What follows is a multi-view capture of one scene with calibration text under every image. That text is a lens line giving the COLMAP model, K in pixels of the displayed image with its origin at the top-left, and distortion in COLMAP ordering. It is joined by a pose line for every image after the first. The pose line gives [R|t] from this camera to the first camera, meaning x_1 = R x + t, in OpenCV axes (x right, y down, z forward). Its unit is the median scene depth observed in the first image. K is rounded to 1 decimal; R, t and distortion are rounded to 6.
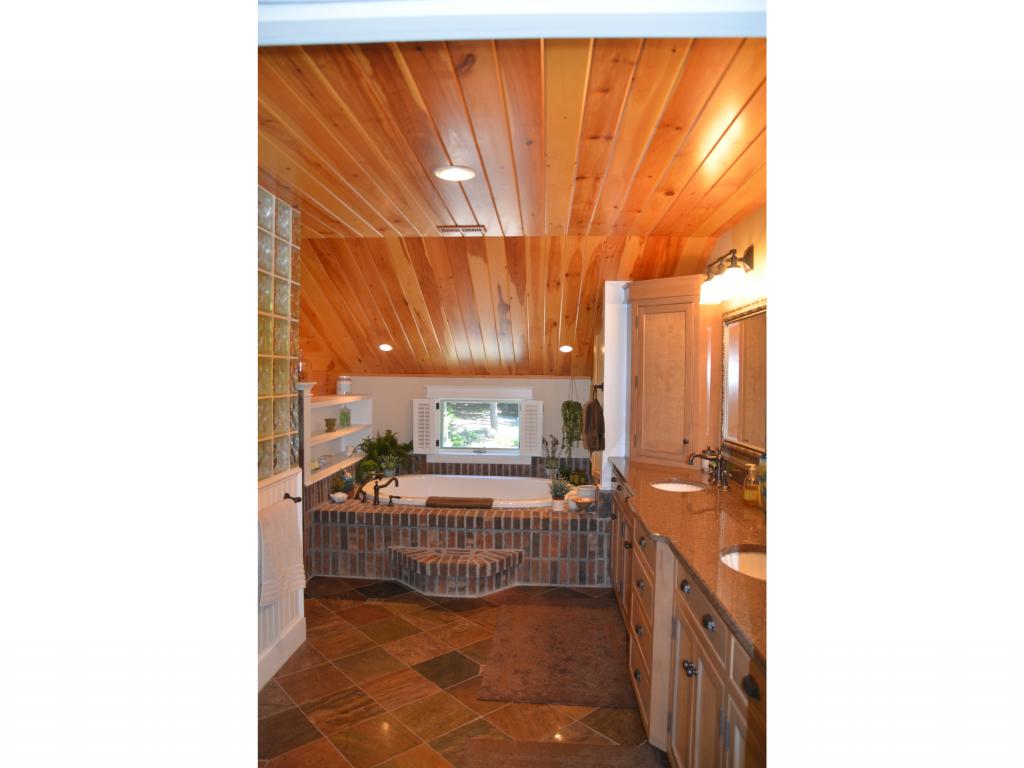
lens RADIAL K [[799.9, 0, 505.4], [0, 799.9, 385.2], [0, 0, 1]] dist [-0.163377, 0.132211]
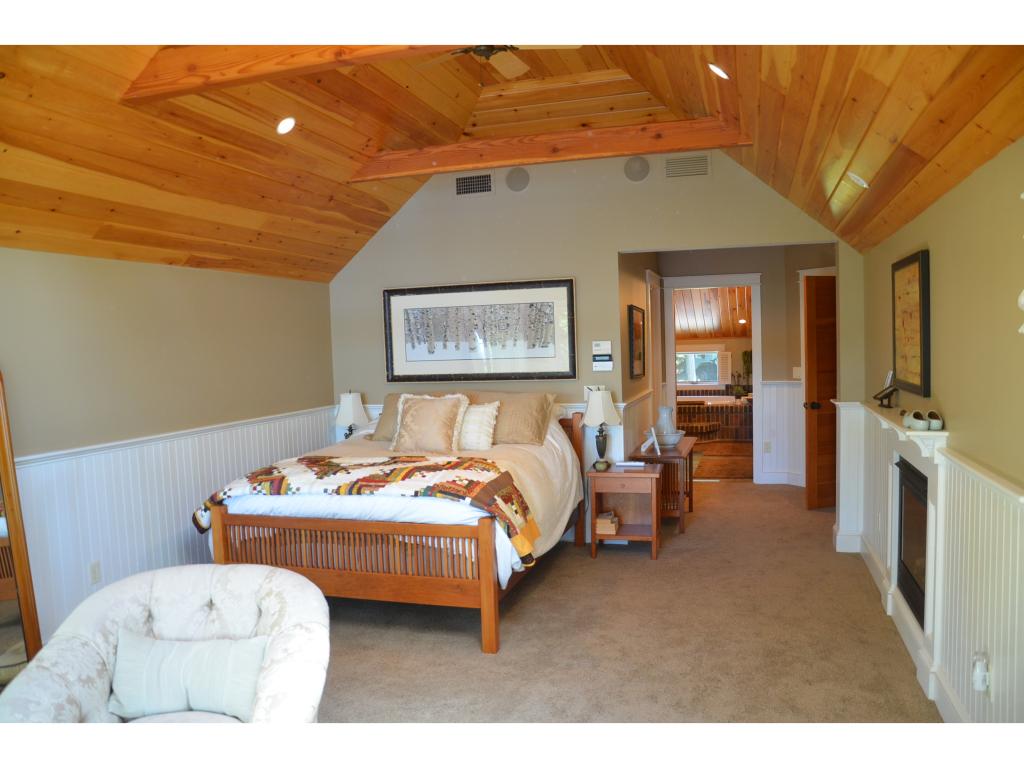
lens RADIAL K [[799.9, 0, 505.4], [0, 799.9, 385.2], [0, 0, 1]] dist [-0.163377, 0.132211]
pose [[0.968996, -0.029635, -0.245291, -0.011936], [0.039660, 0.998563, 0.036030, 0.015085], [0.243871, -0.044642, 0.968780, -1.041700]]
